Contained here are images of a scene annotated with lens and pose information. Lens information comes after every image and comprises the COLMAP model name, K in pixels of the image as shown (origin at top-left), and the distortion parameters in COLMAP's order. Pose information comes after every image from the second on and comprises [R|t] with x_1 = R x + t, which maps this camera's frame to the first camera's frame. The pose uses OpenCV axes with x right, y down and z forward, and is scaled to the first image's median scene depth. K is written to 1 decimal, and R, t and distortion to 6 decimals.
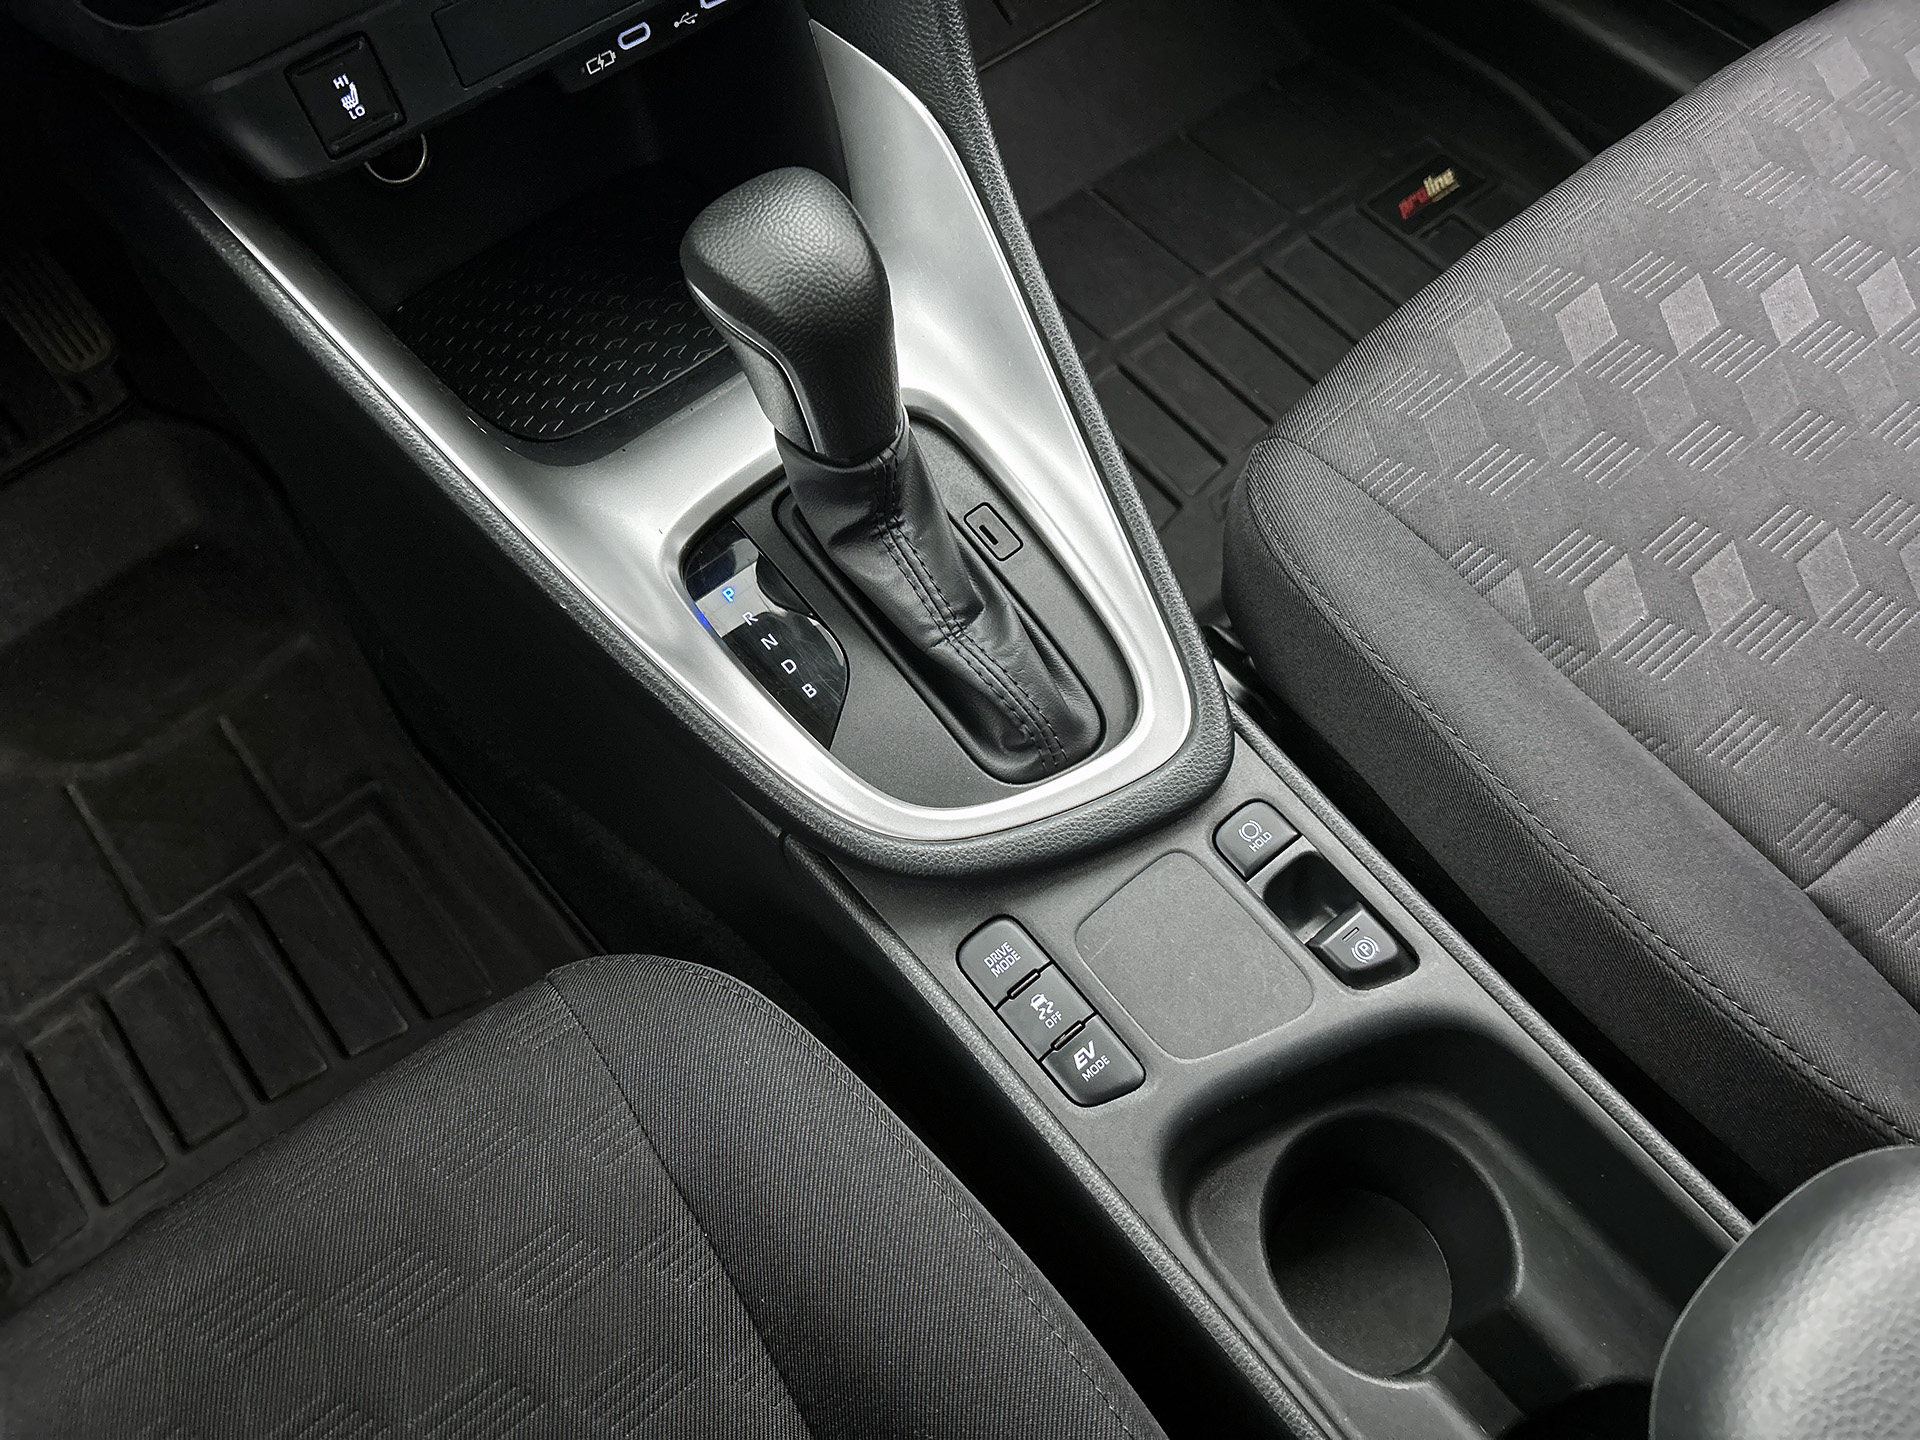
lens RADIAL K [[1458.0, 0, 948.3], [0, 1458.0, 725.0], [0, 0, 1]] dist [0.034898, -0.051459]
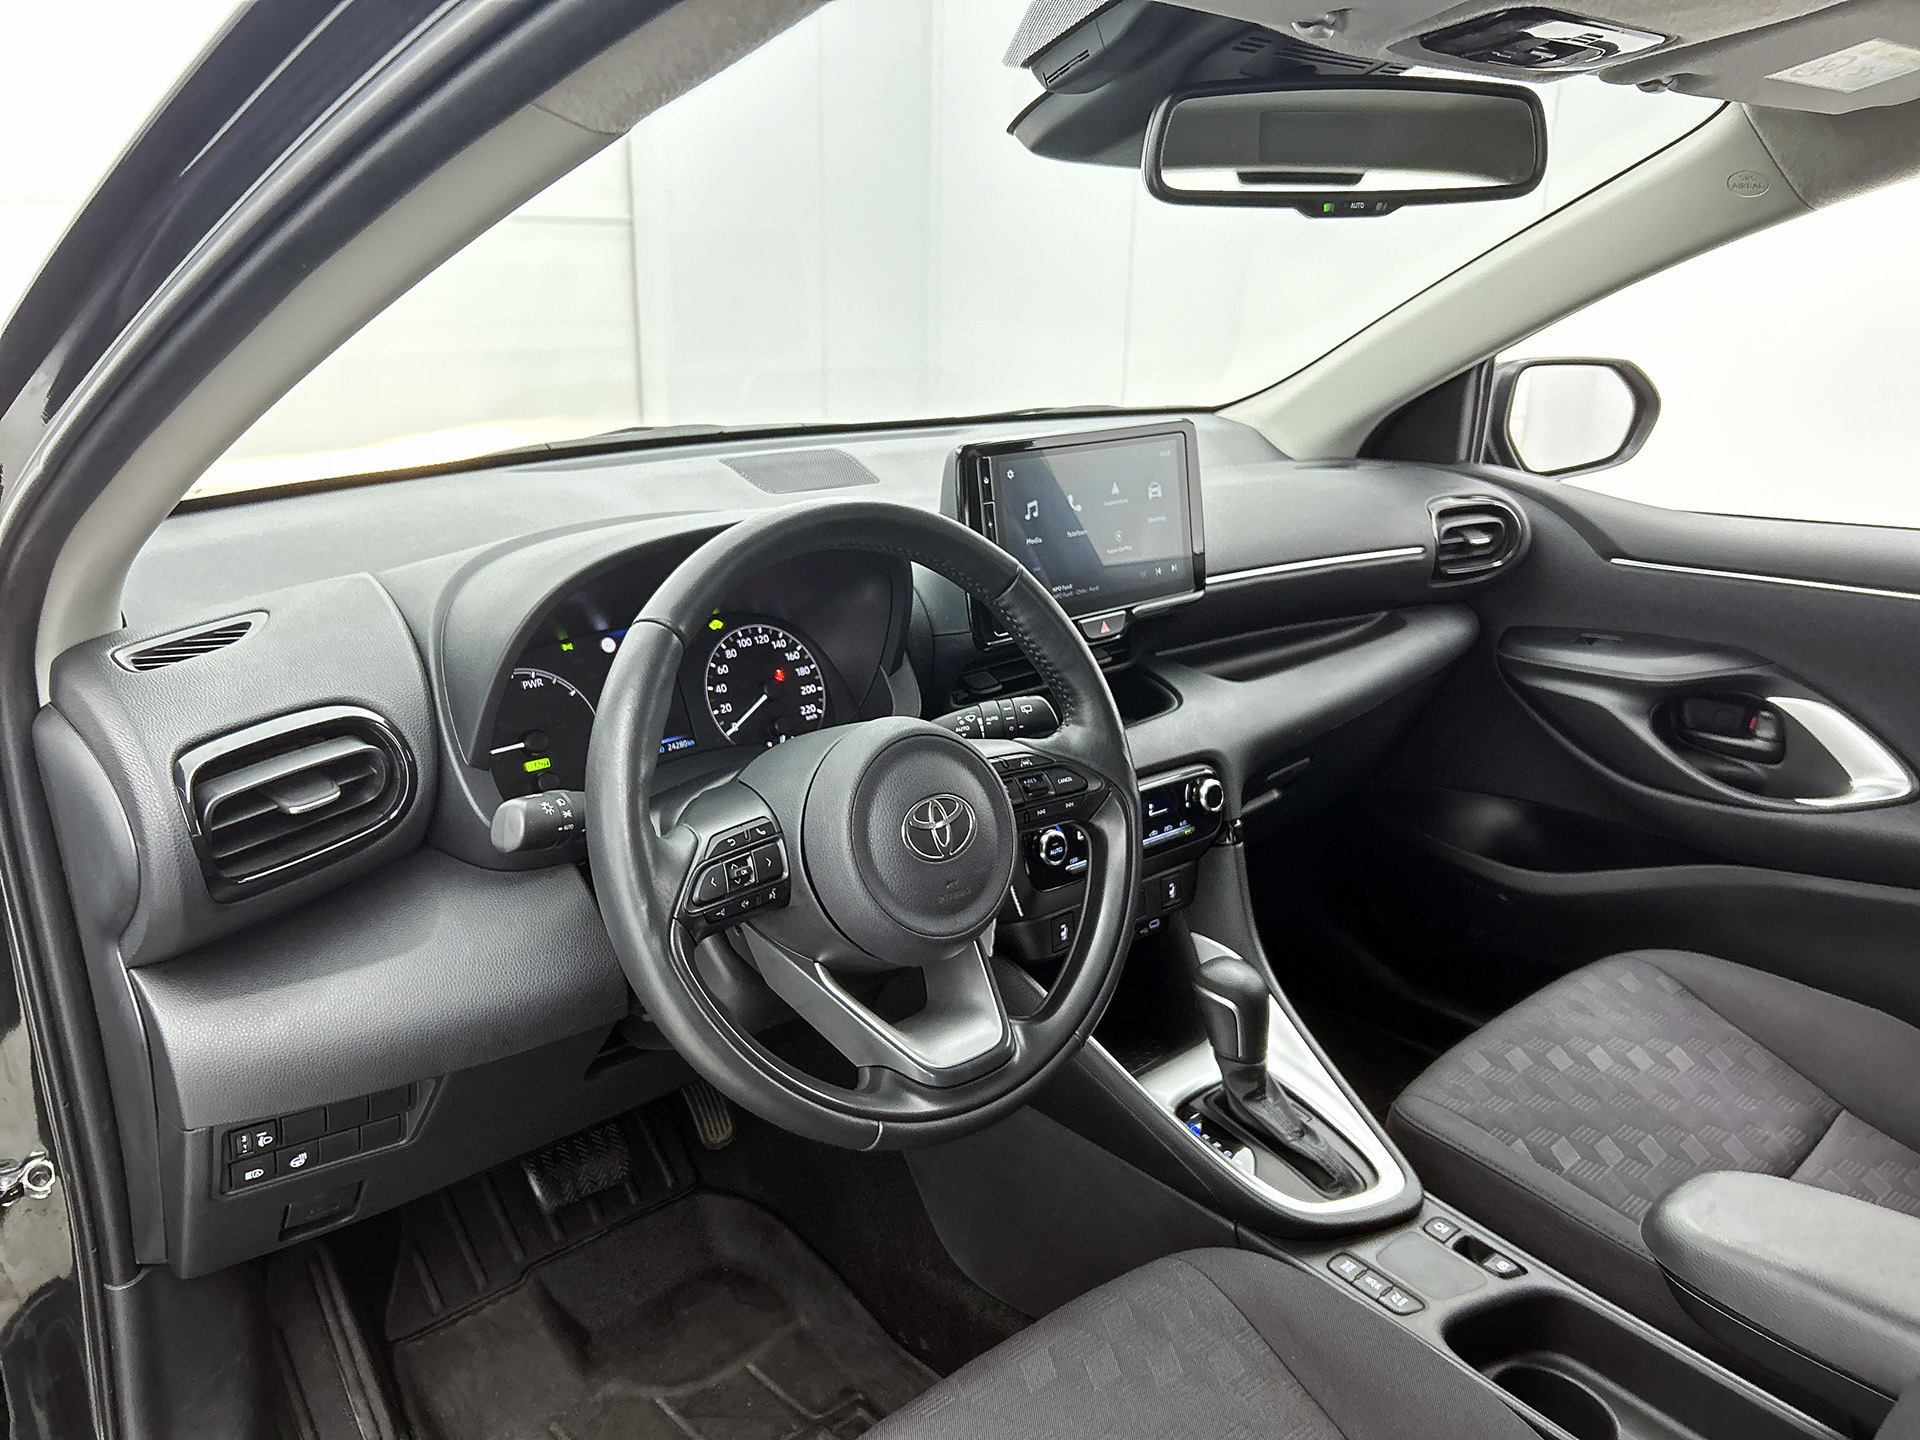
lens RADIAL K [[1458.0, 0, 964.1], [0, 1458.0, 685.0], [0, 0, 1]] dist [0.034898, -0.051459]
pose [[0.997059, 0.040914, 0.064796, -0.700287], [0.018015, 0.696698, -0.717139, 1.089366], [-0.074484, 0.716197, 0.693912, -1.110473]]
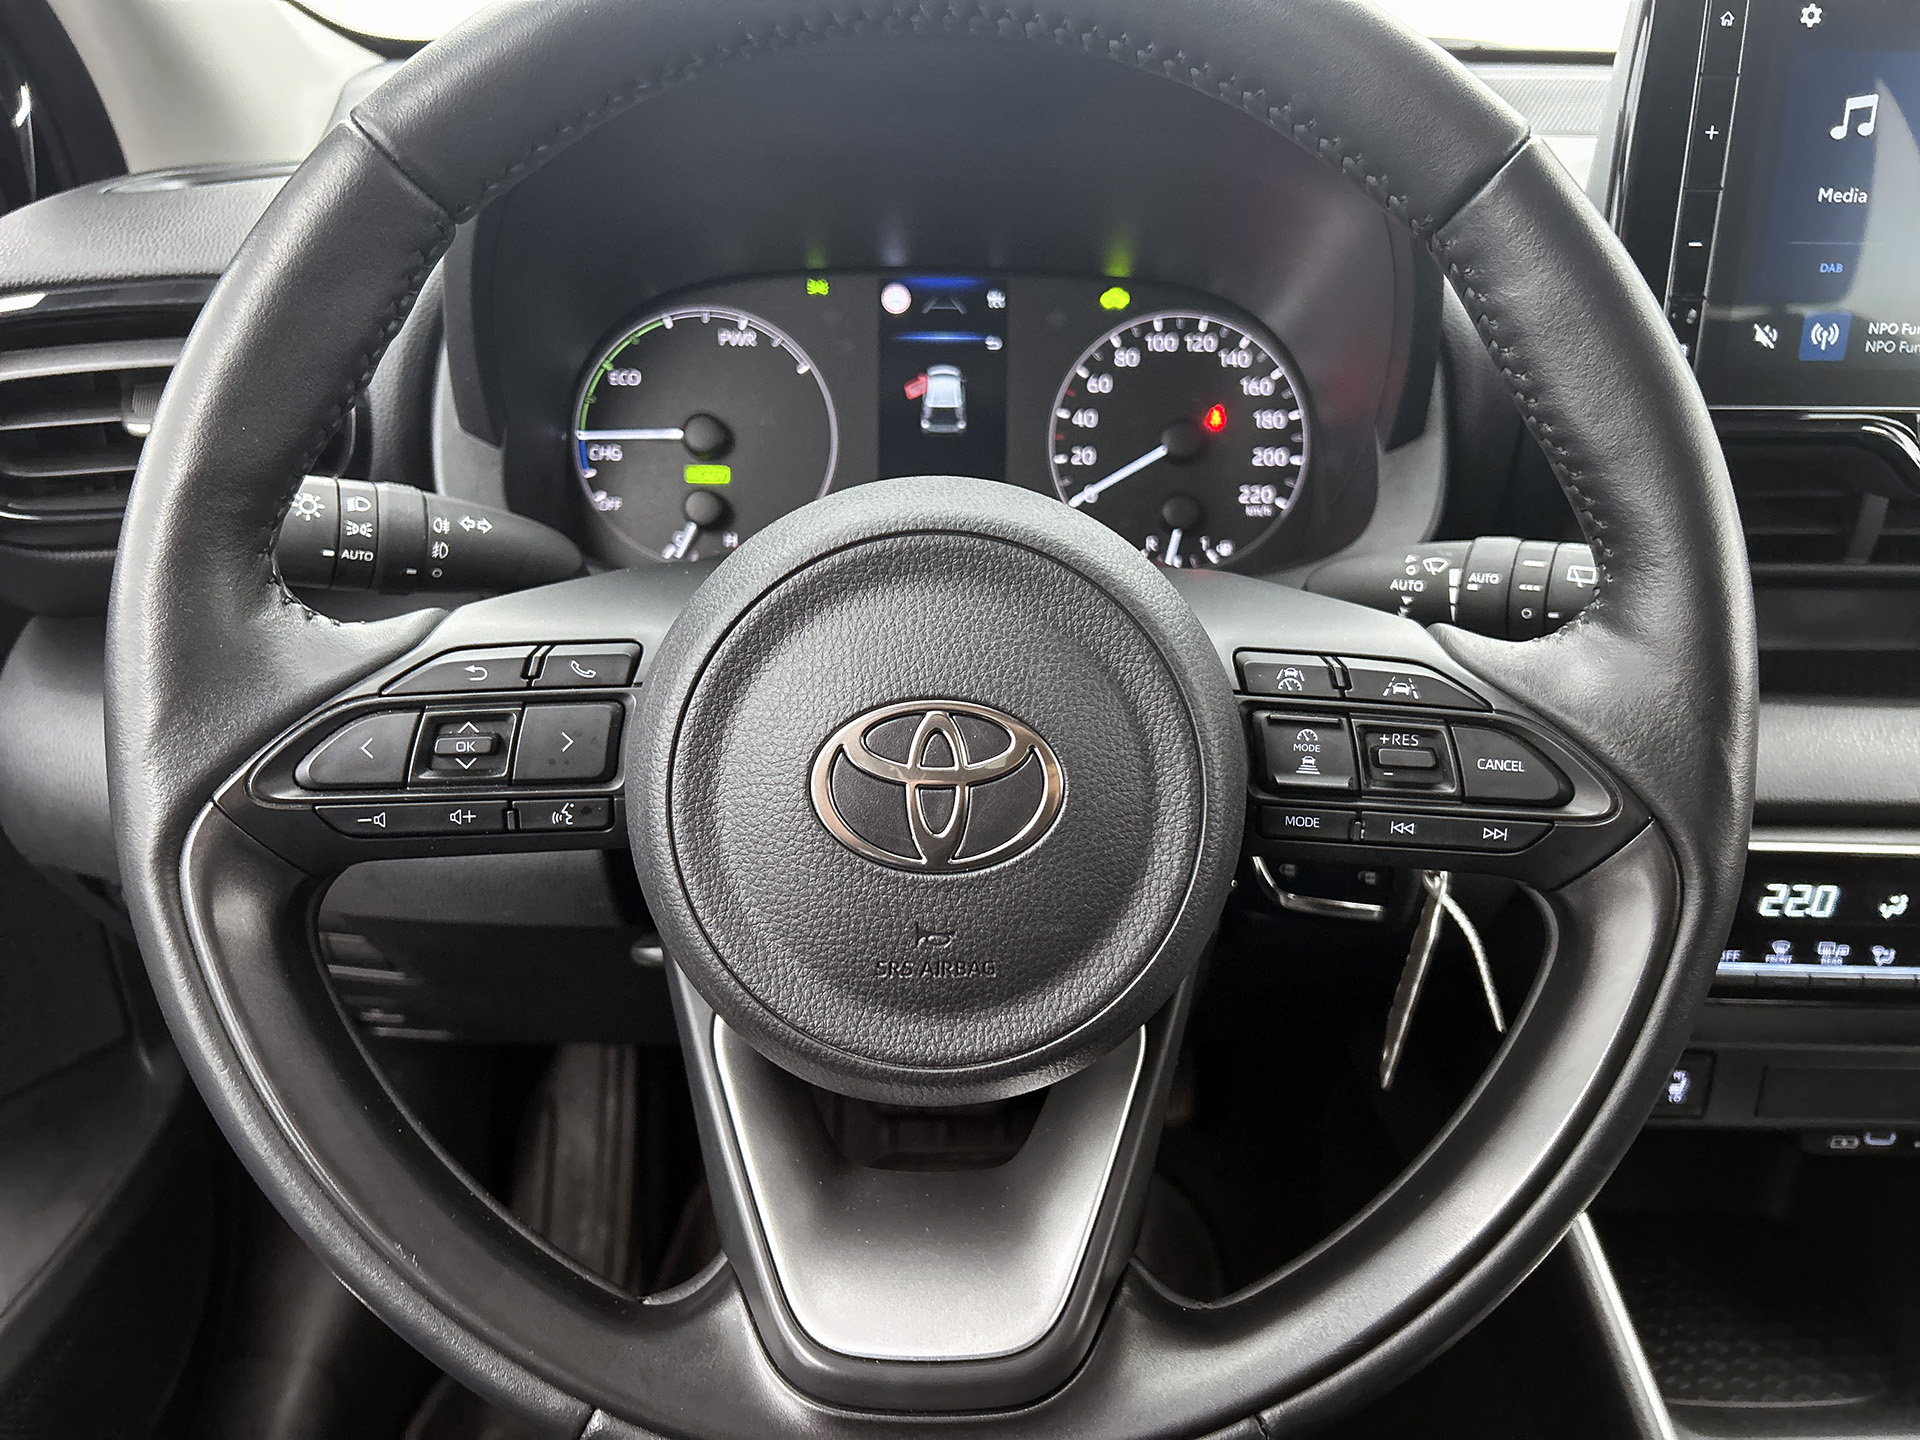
lens RADIAL K [[1458.0, 0, 960.5], [0, 1458.0, 729.7], [0, 0, 1]] dist [0.034898, -0.051459]
pose [[0.782334, 0.326388, -0.530495, -0.277387], [-0.573479, 0.709812, -0.409010, 0.218949], [0.243056, 0.624209, 0.742487, -0.288754]]
